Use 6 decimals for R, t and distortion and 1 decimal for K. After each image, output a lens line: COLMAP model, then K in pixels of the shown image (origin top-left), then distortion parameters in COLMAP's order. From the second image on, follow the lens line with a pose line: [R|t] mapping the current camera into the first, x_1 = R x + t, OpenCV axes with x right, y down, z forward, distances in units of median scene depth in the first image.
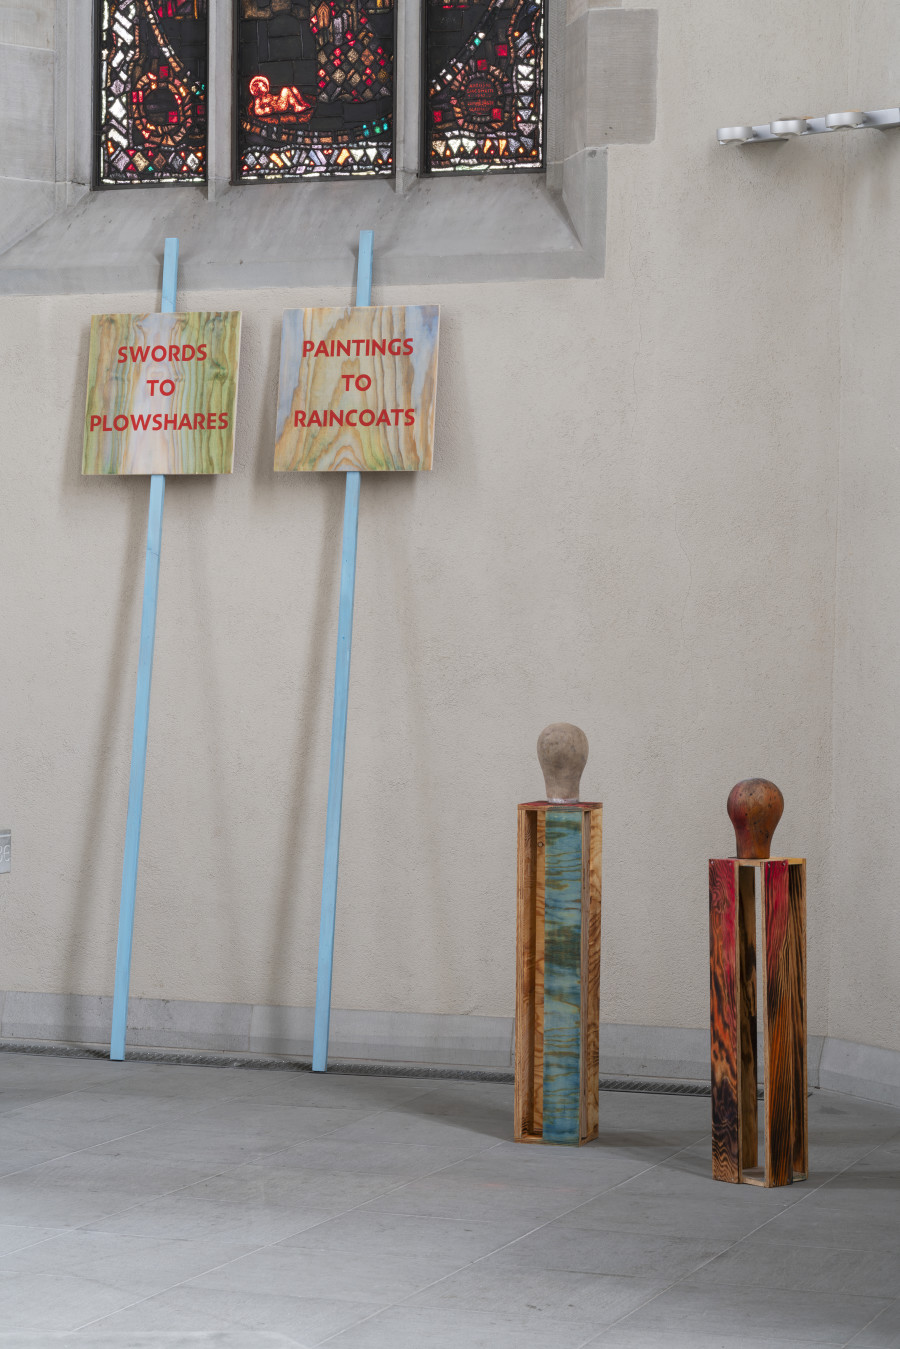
lens RADIAL K [[3156.4, 0, 450.2], [0, 3156.4, 670.3], [0, 0, 1]] dist [-0.030943, 0.000000]
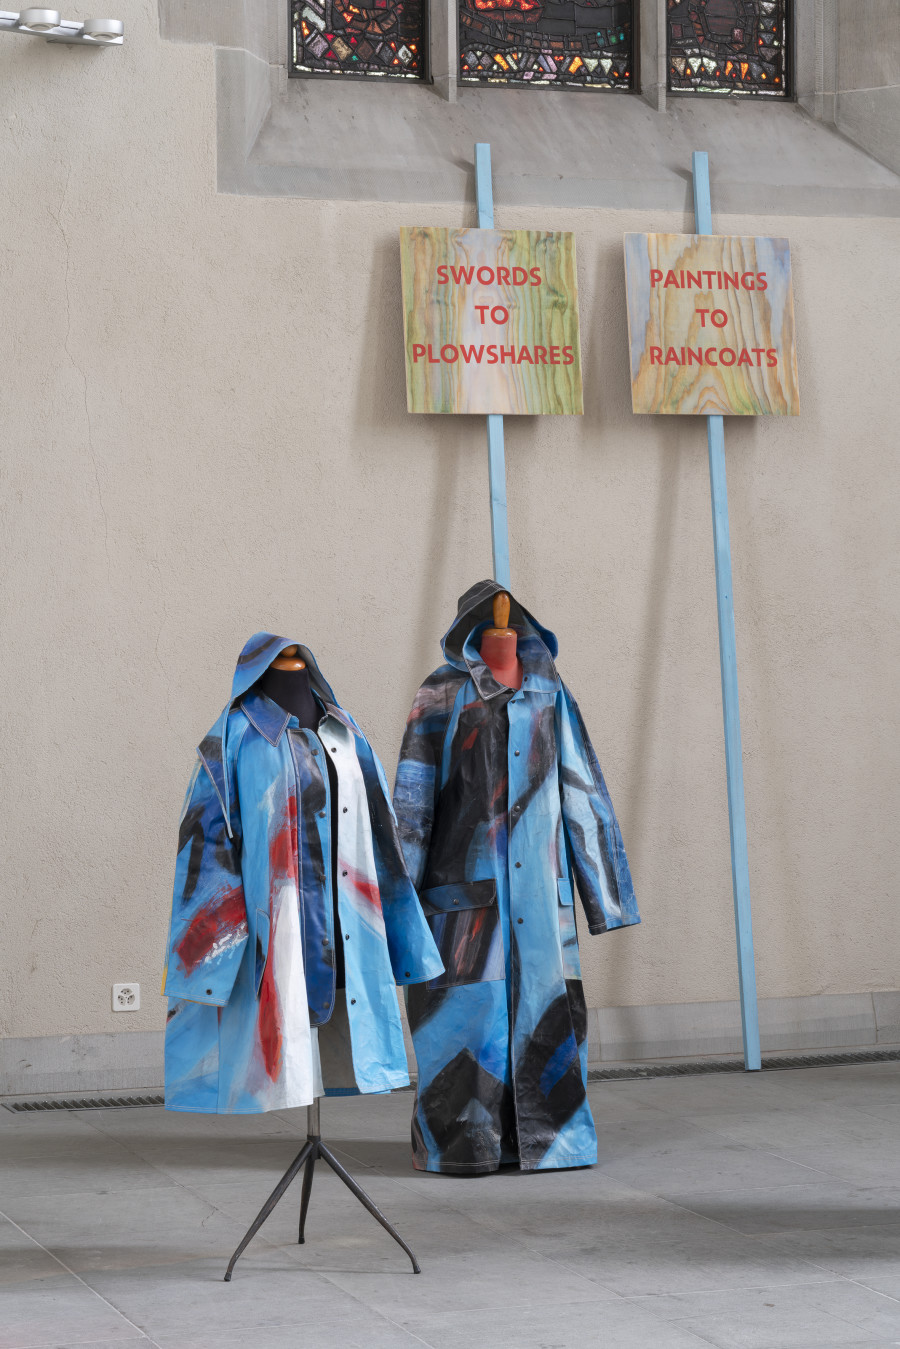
lens RADIAL K [[3373.8, 0, 450.2], [0, 3373.8, 678.7], [0, 0, 1]] dist [-0.014054, 0.000000]
pose [[0.766305, -0.031776, 0.641691, -0.700306], [0.025937, 0.999492, 0.018520, -0.006428], [-0.641954, 0.002452, 0.766740, 0.289865]]
